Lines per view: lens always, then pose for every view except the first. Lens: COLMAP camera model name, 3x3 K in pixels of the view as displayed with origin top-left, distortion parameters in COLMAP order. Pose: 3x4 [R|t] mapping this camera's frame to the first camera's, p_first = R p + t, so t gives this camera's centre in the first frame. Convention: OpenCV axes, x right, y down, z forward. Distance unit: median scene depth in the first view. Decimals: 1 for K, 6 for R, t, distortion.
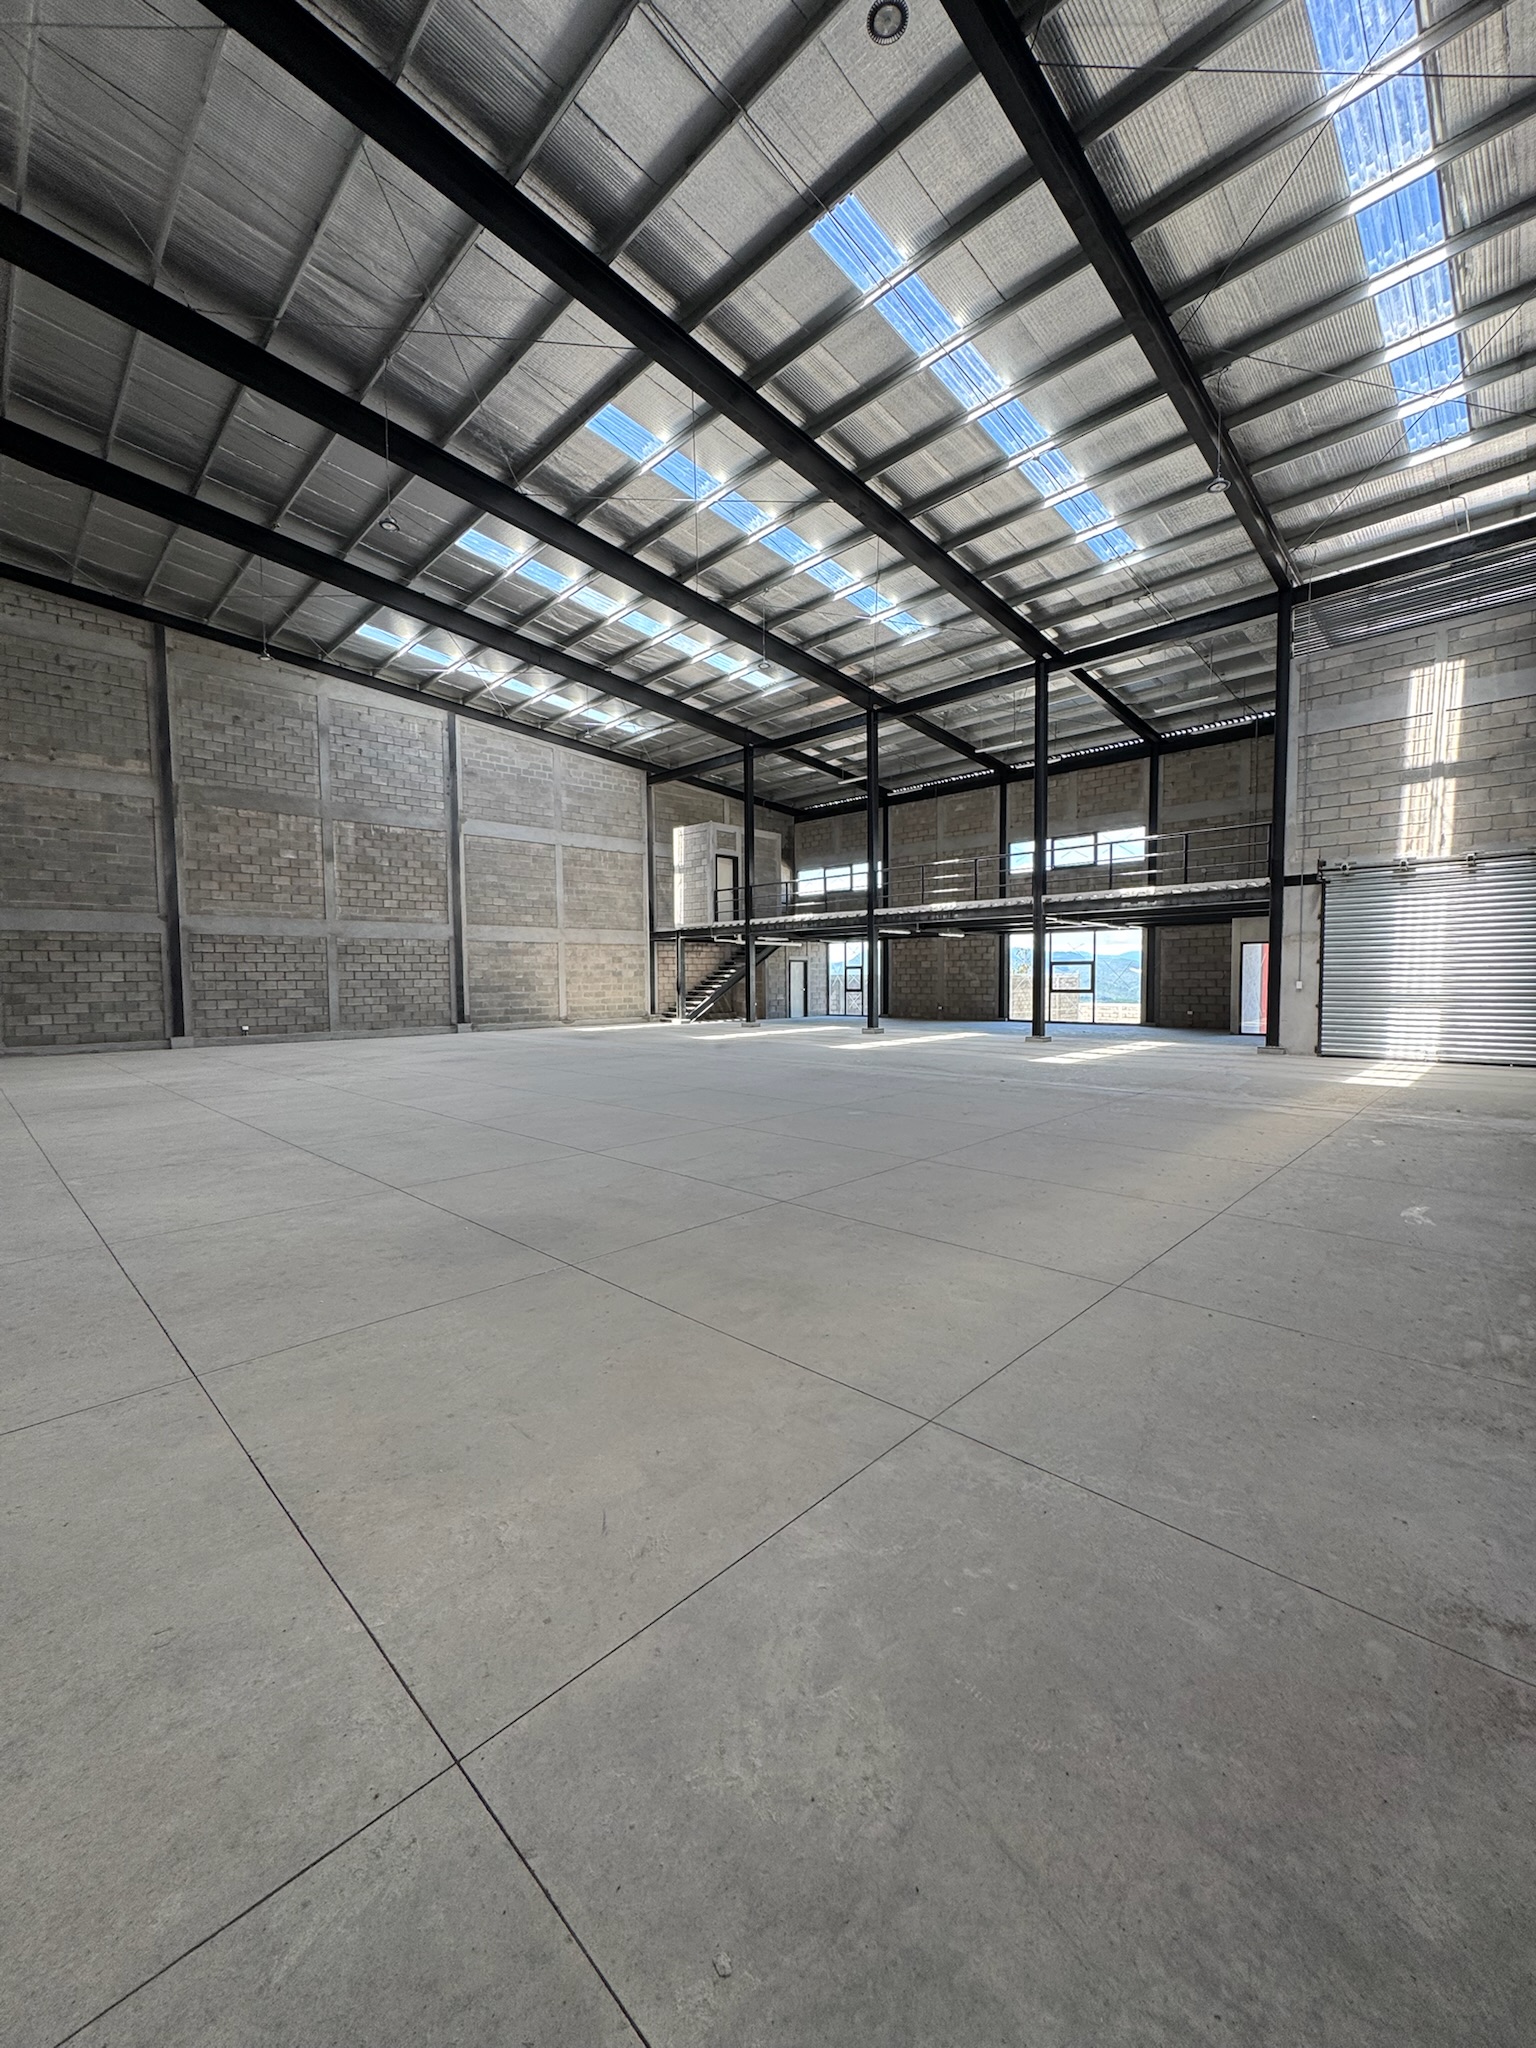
lens RADIAL K [[813.8, 0, 770.8], [0, 813.8, 1016.3], [0, 0, 1]] dist [0.001156, 0.000330]
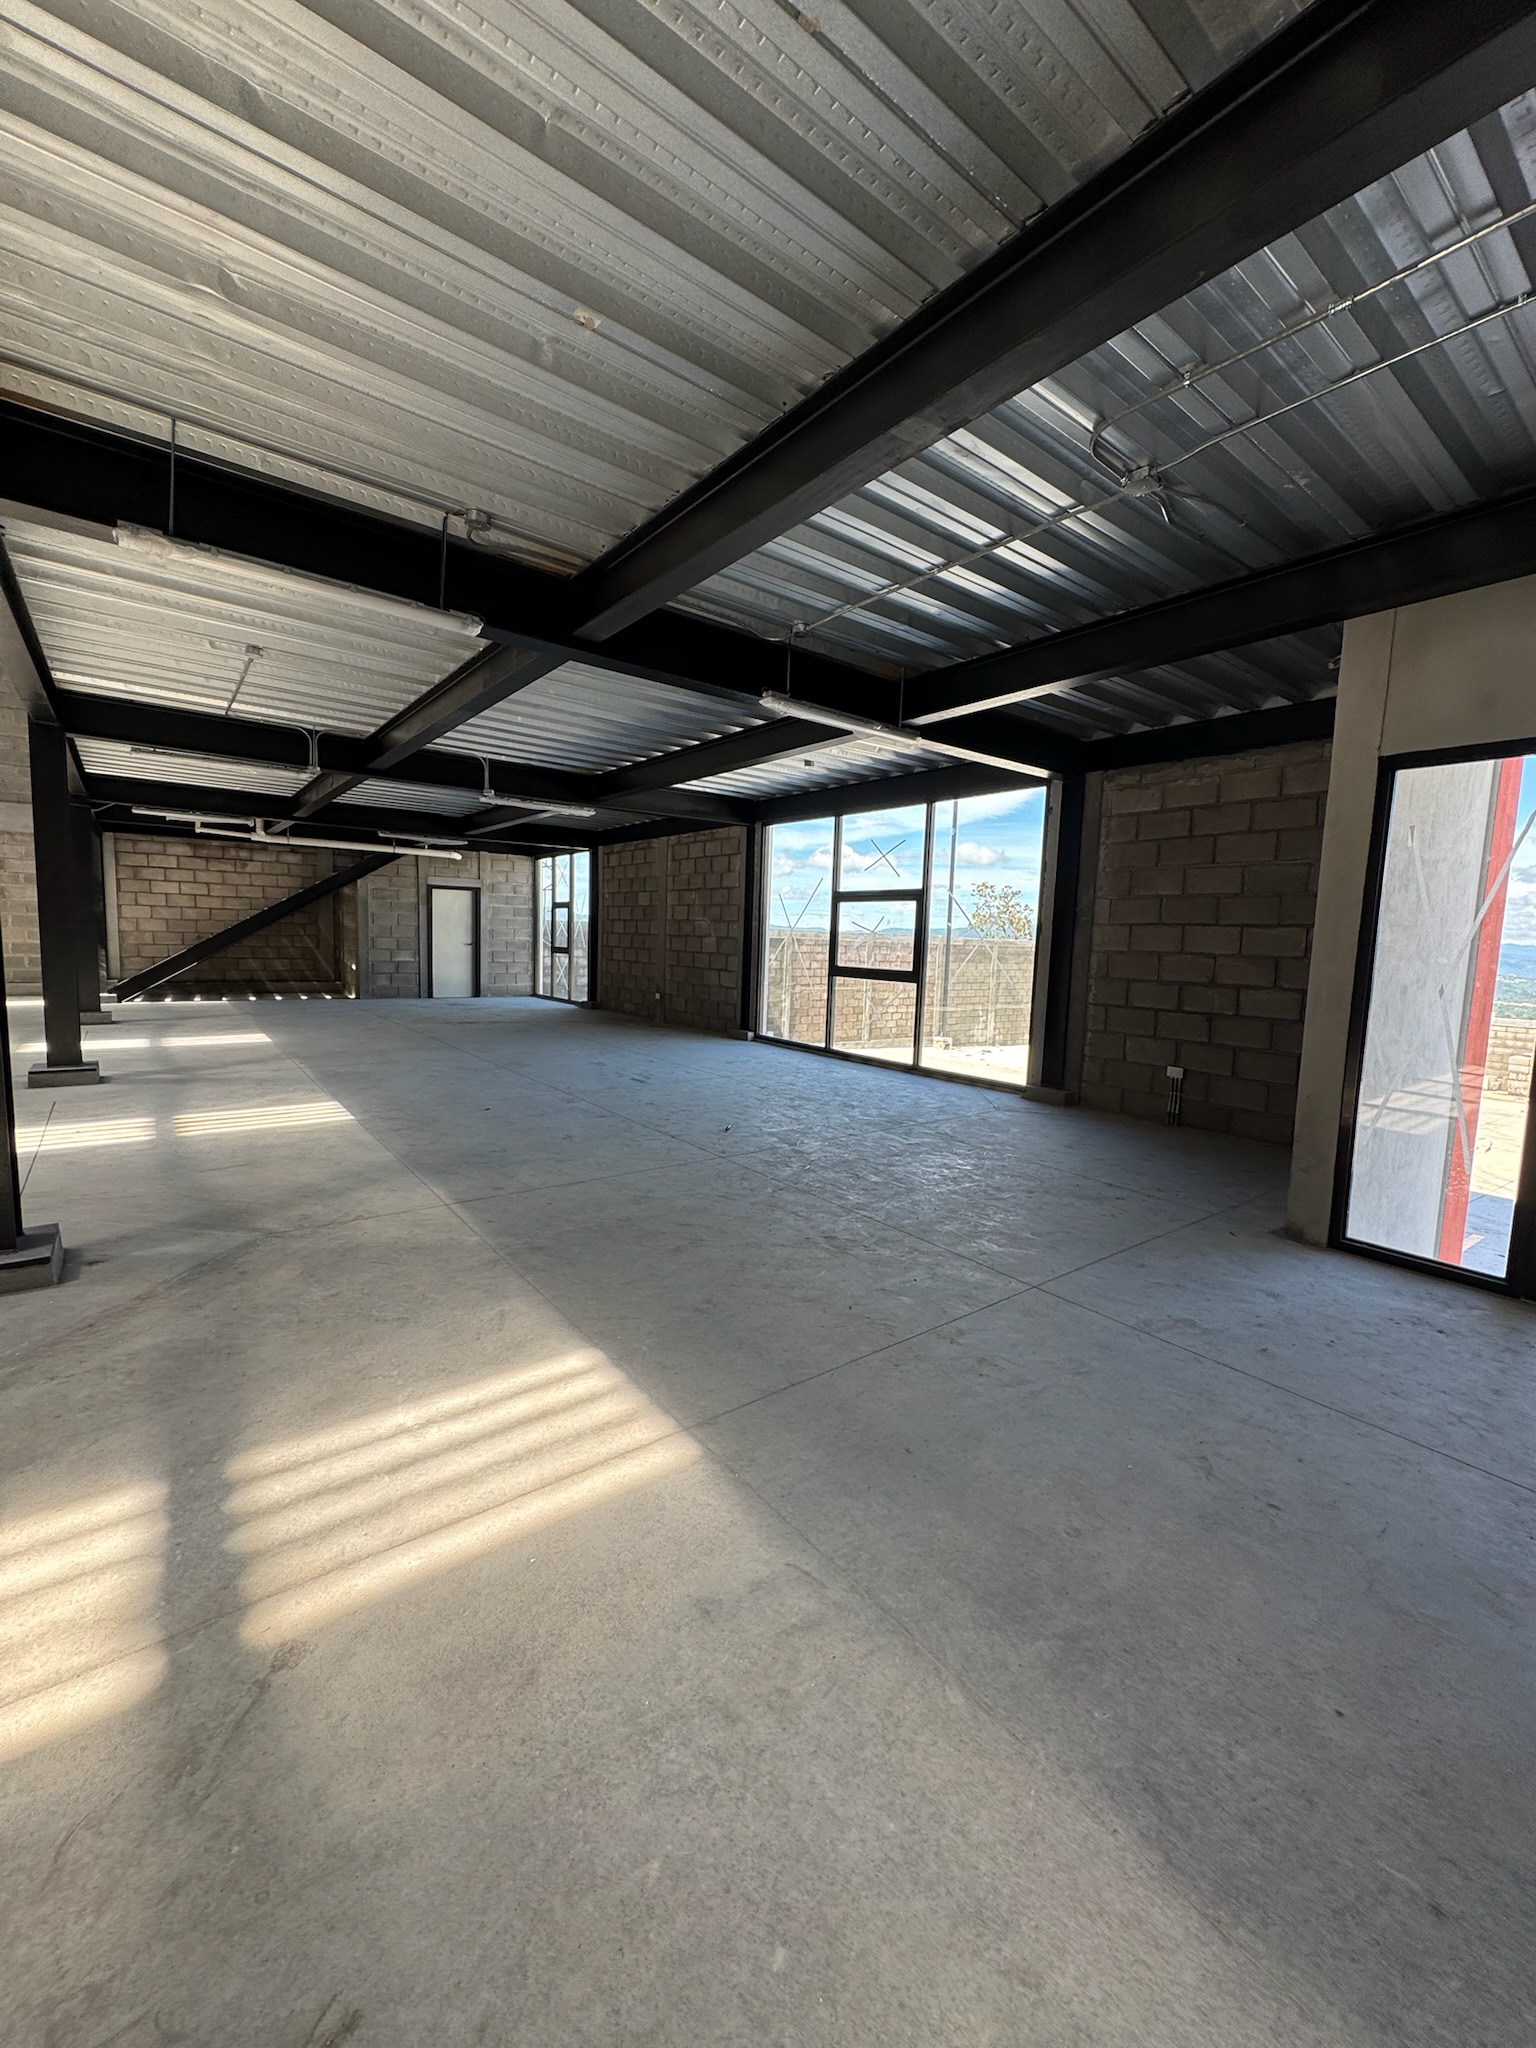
lens RADIAL K [[813.7, 0, 767.6], [0, 813.7, 1020.5], [0, 0, 1]] dist [-0.000034, 0.000343]
pose [[0.988936, 0.056648, -0.137098, 0.404210], [-0.049436, 0.997237, 0.055453, -0.030493], [0.139861, -0.048062, 0.989004, 0.687326]]
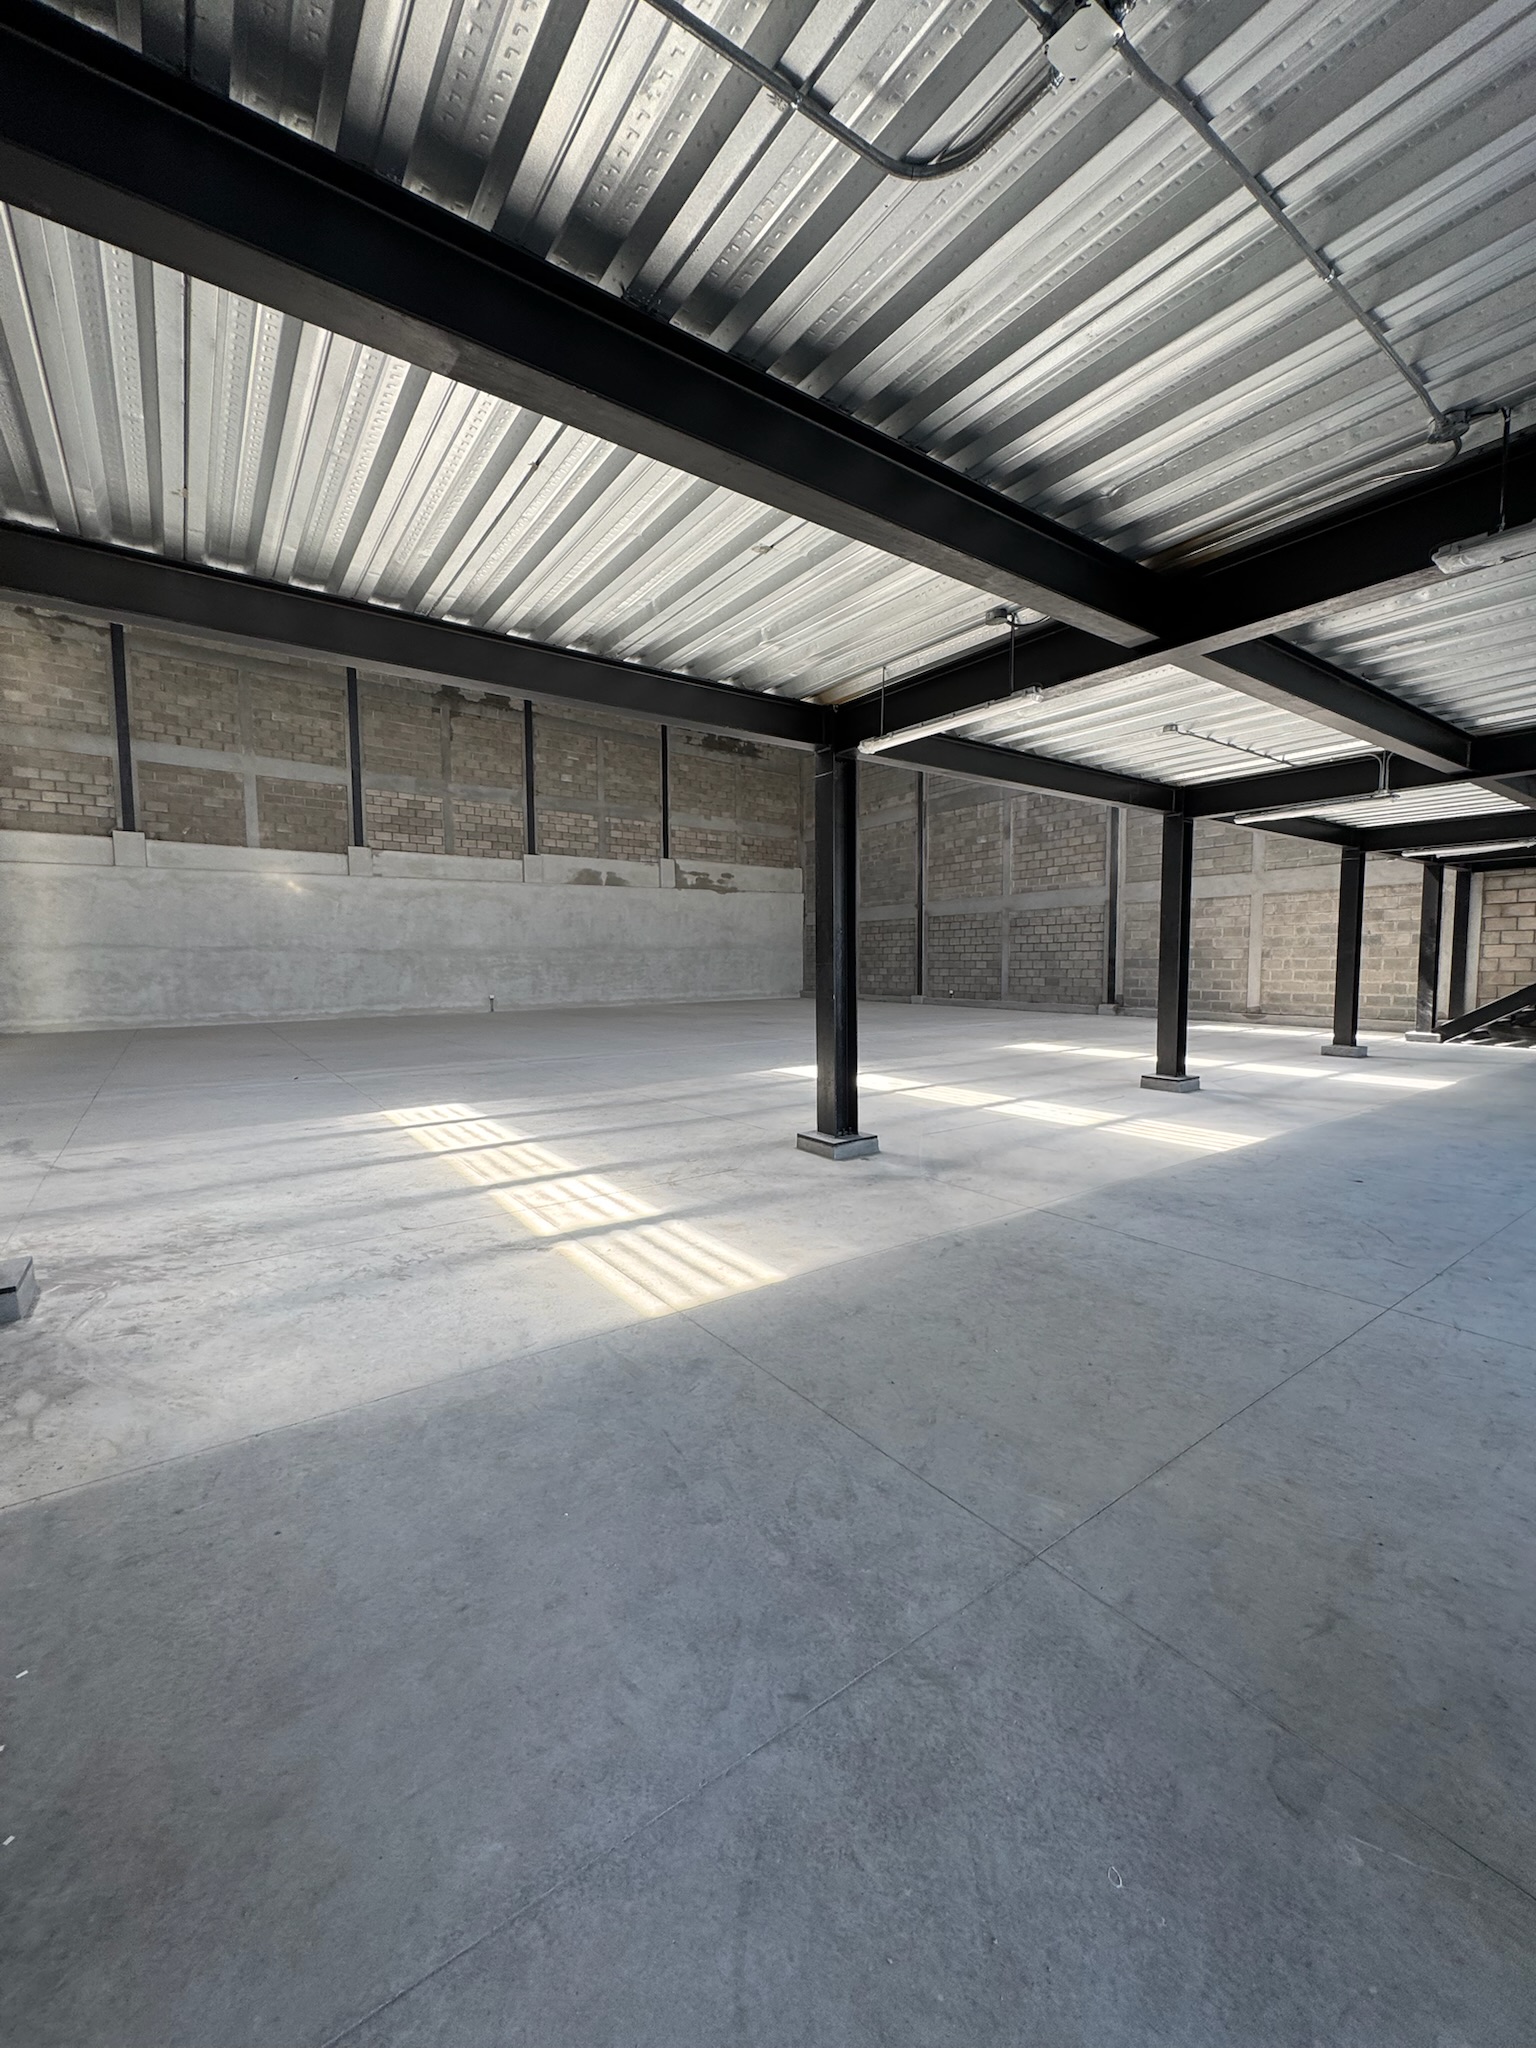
lens RADIAL K [[813.7, 0, 767.6], [0, 813.7, 1020.5], [0, 0, 1]] dist [-0.000034, 0.000343]
pose [[-0.176635, 0.083769, -0.980705, 0.516242], [-0.039531, 0.994964, 0.092107, -0.038474], [0.983482, 0.055038, -0.172434, 0.820249]]
